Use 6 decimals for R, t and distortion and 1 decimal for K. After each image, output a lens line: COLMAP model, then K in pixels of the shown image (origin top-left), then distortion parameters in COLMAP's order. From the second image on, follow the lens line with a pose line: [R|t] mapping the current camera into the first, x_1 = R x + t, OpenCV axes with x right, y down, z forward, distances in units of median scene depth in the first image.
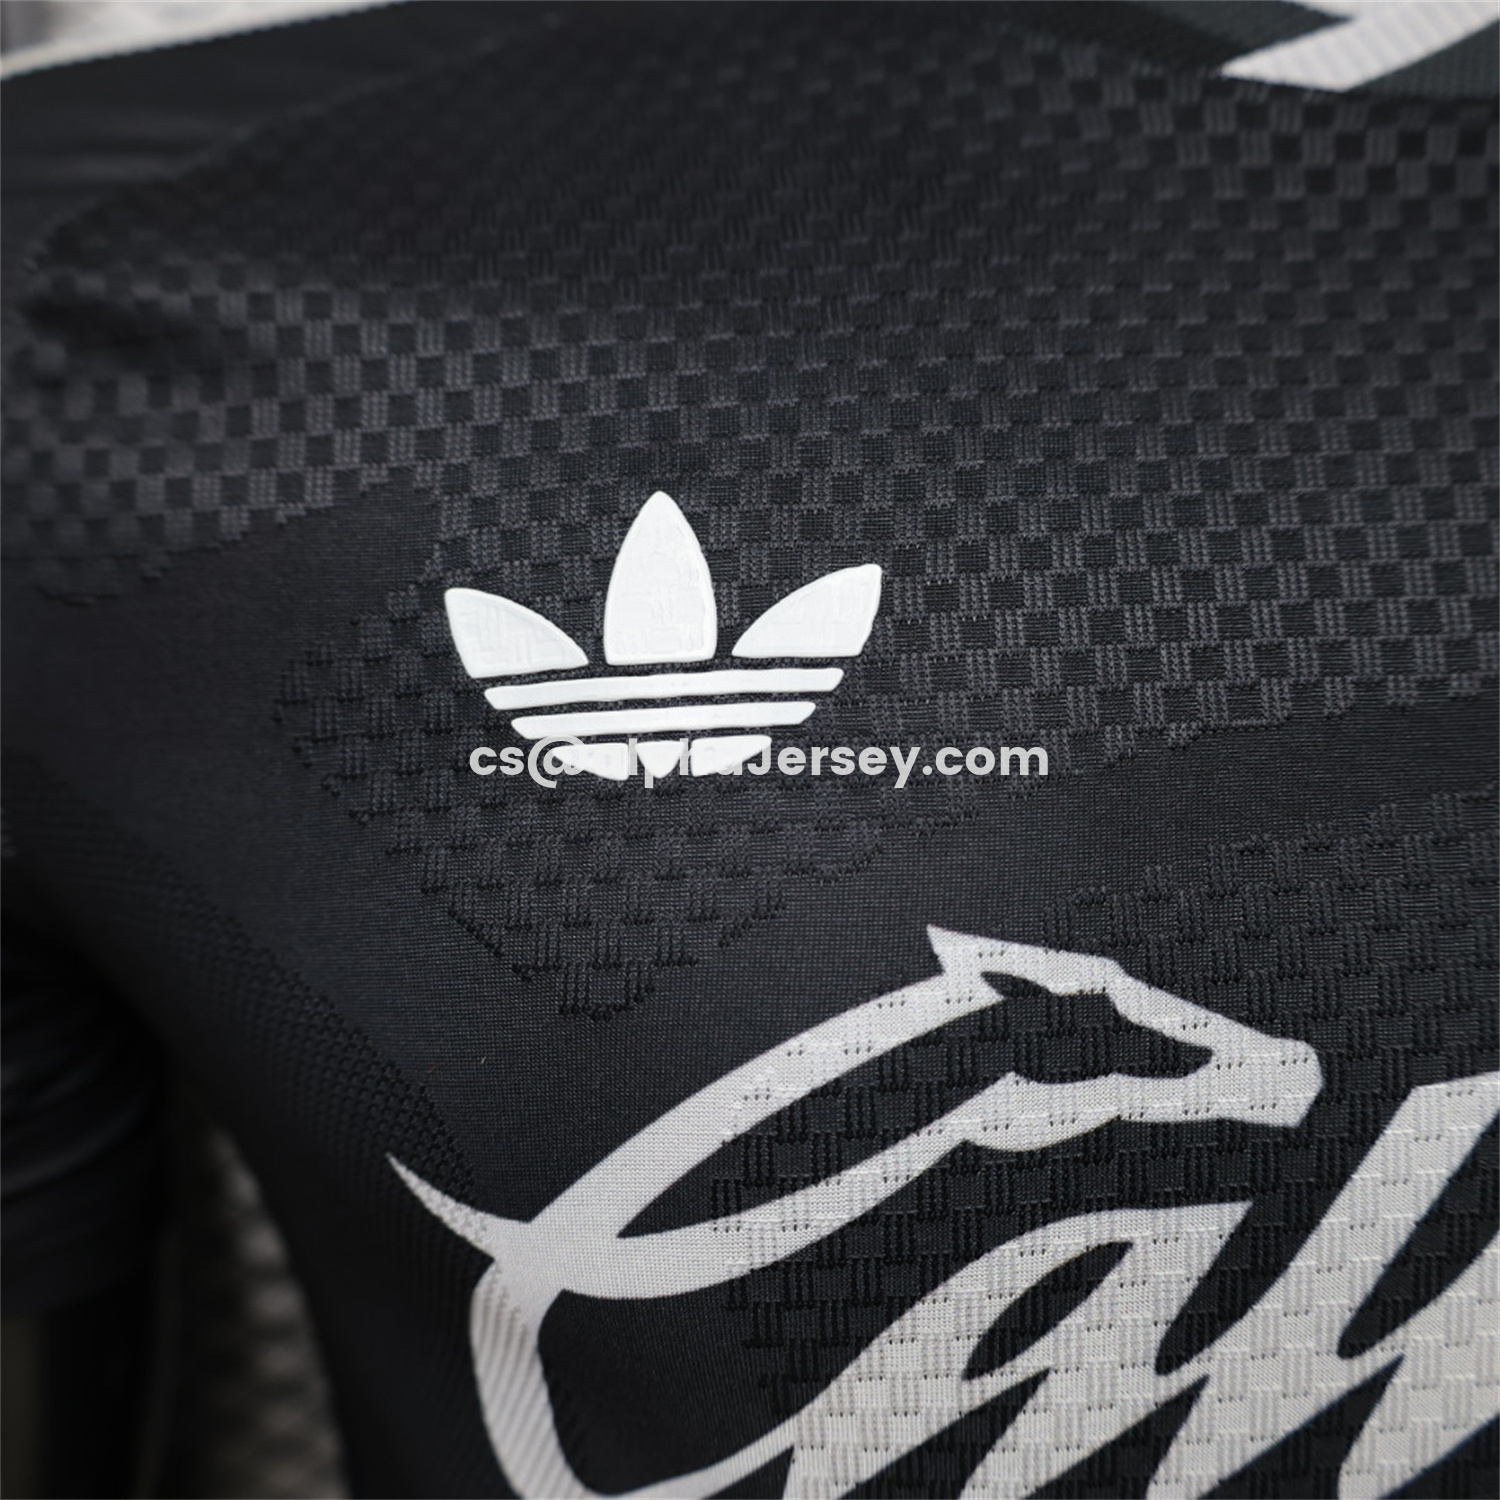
lens RADIAL K [[1856.3, 0, 750.0], [0, 1856.3, 750.0], [0, 0, 1]] dist [0.000877, -0.009698]
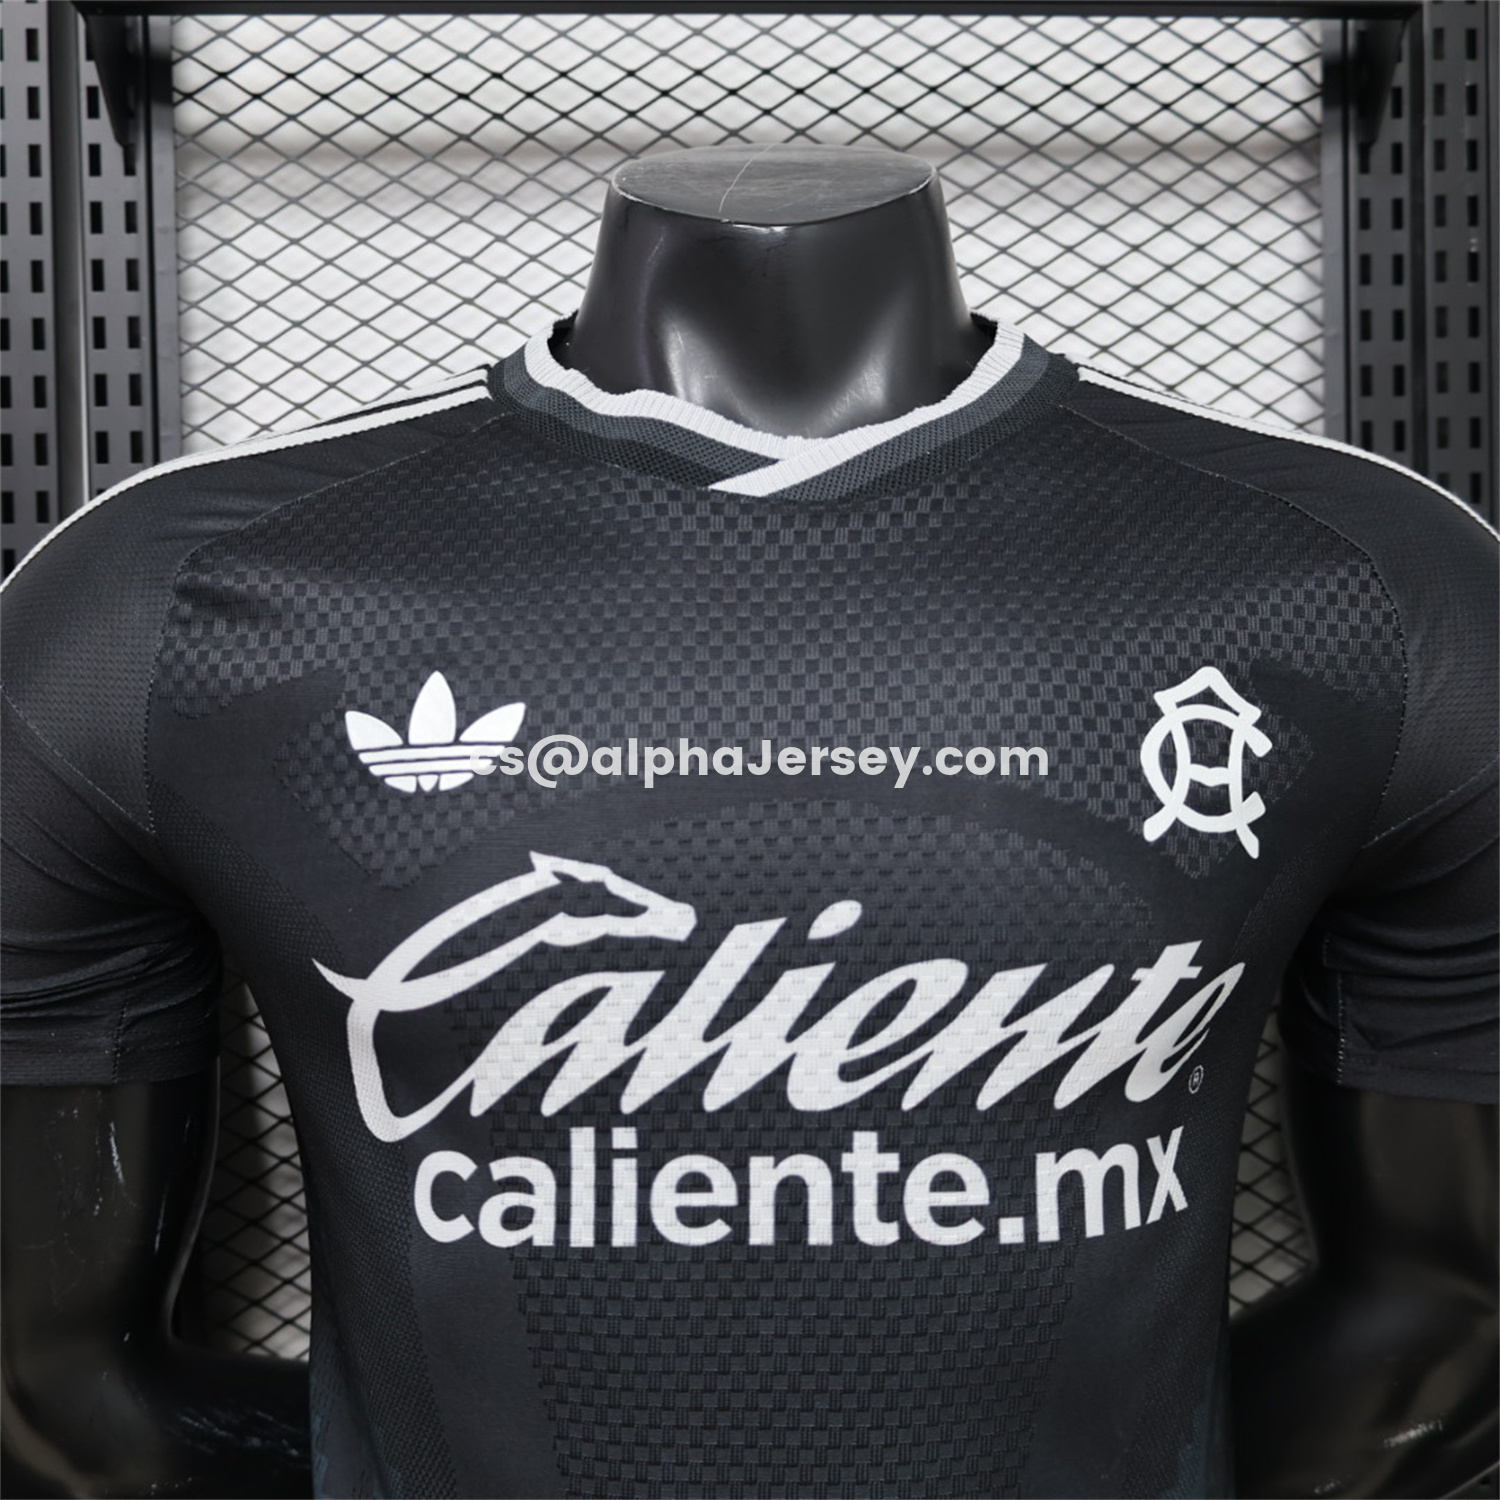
lens RADIAL K [[1903.6, 0, 750.0], [0, 1903.6, 750.0], [0, 0, 1]] dist [-0.052161, 0.026512]
pose [[0.998089, 0.014426, -0.060078, 0.483010], [-0.020507, 0.994588, -0.101857, 0.191910], [0.058283, 0.102895, 0.992983, -1.323197]]
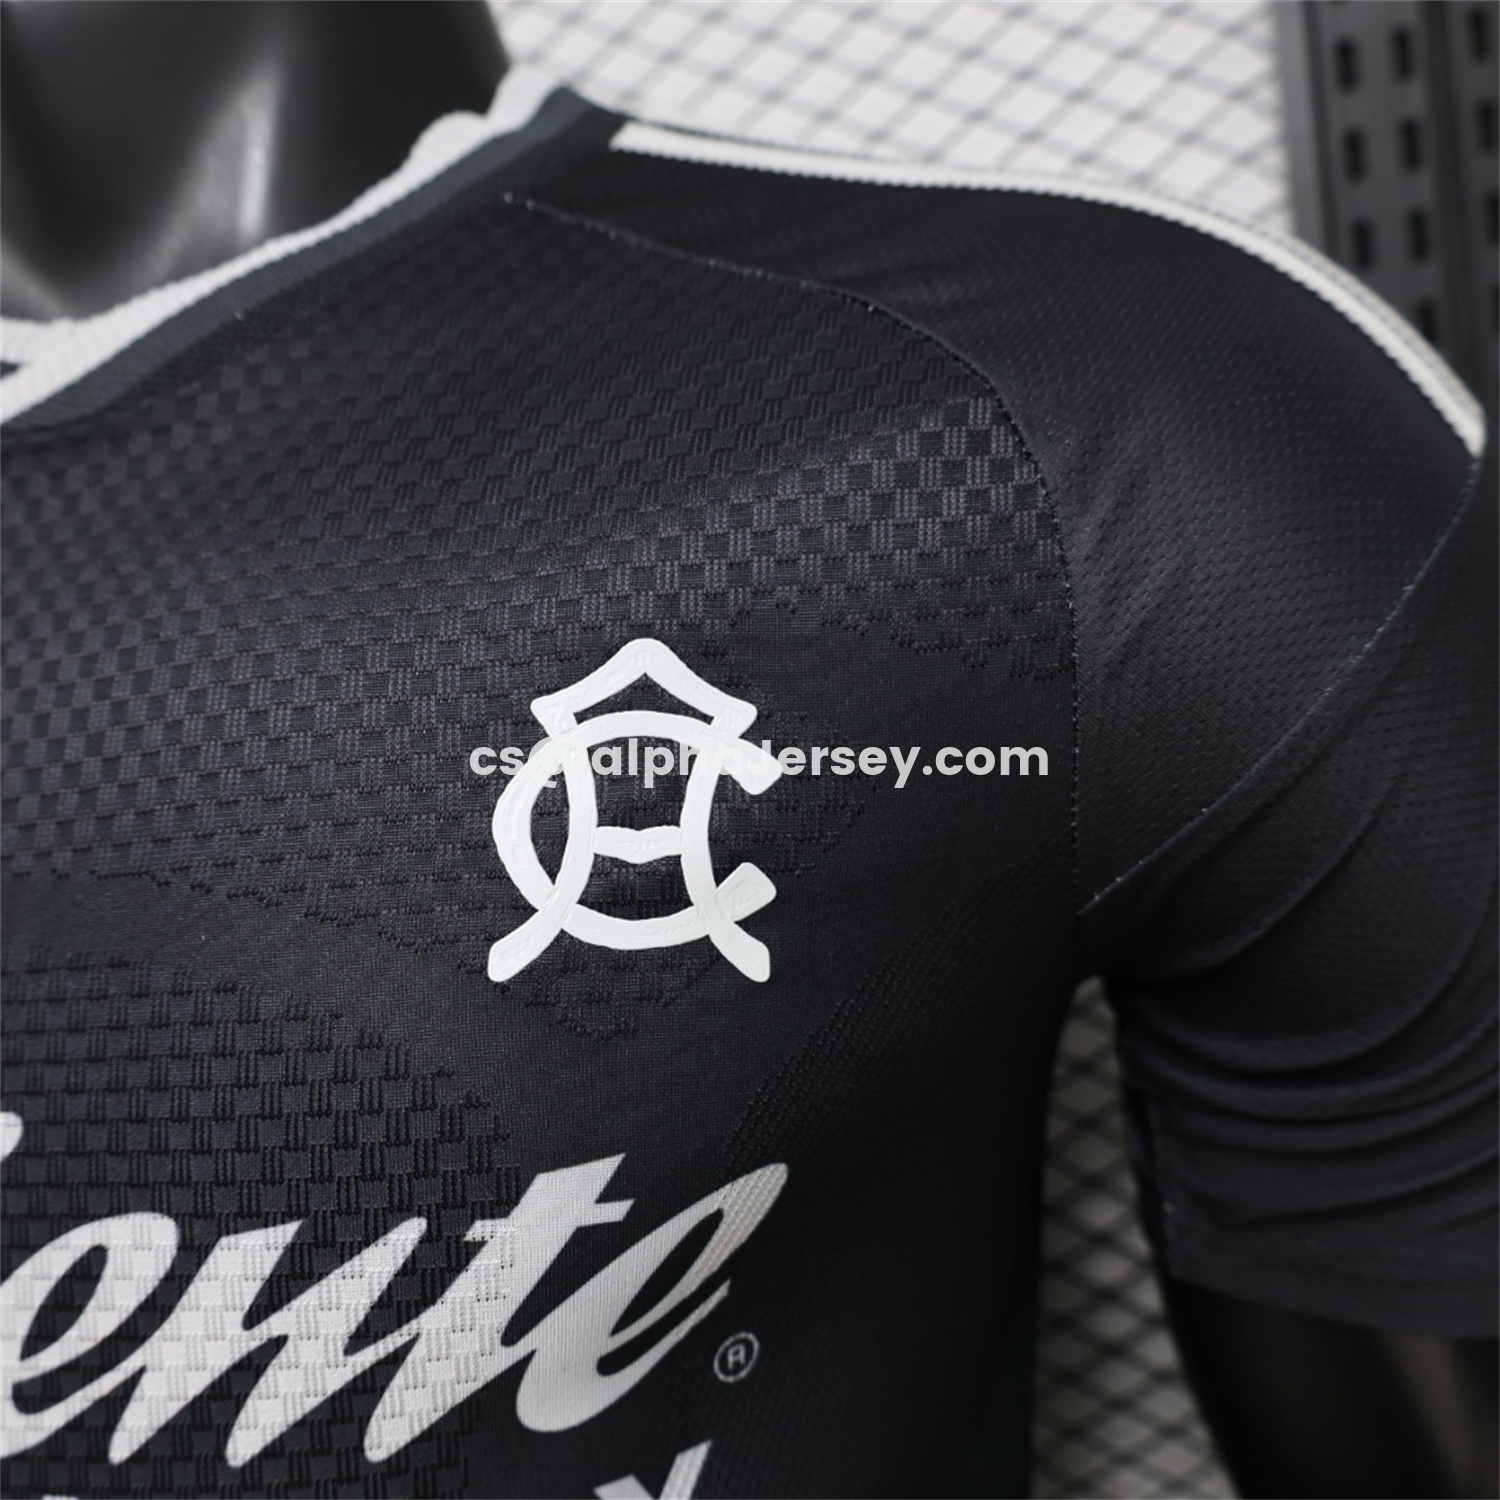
lens RADIAL K [[1903.6, 0, 750.0], [0, 1903.6, 750.0], [0, 0, 1]] dist [-0.052161, 0.026512]
pose [[0.934084, -0.055677, -0.352685, 1.426787], [0.054509, 0.998425, -0.013251, -0.067839], [0.352868, -0.006847, 0.935648, -0.125075]]
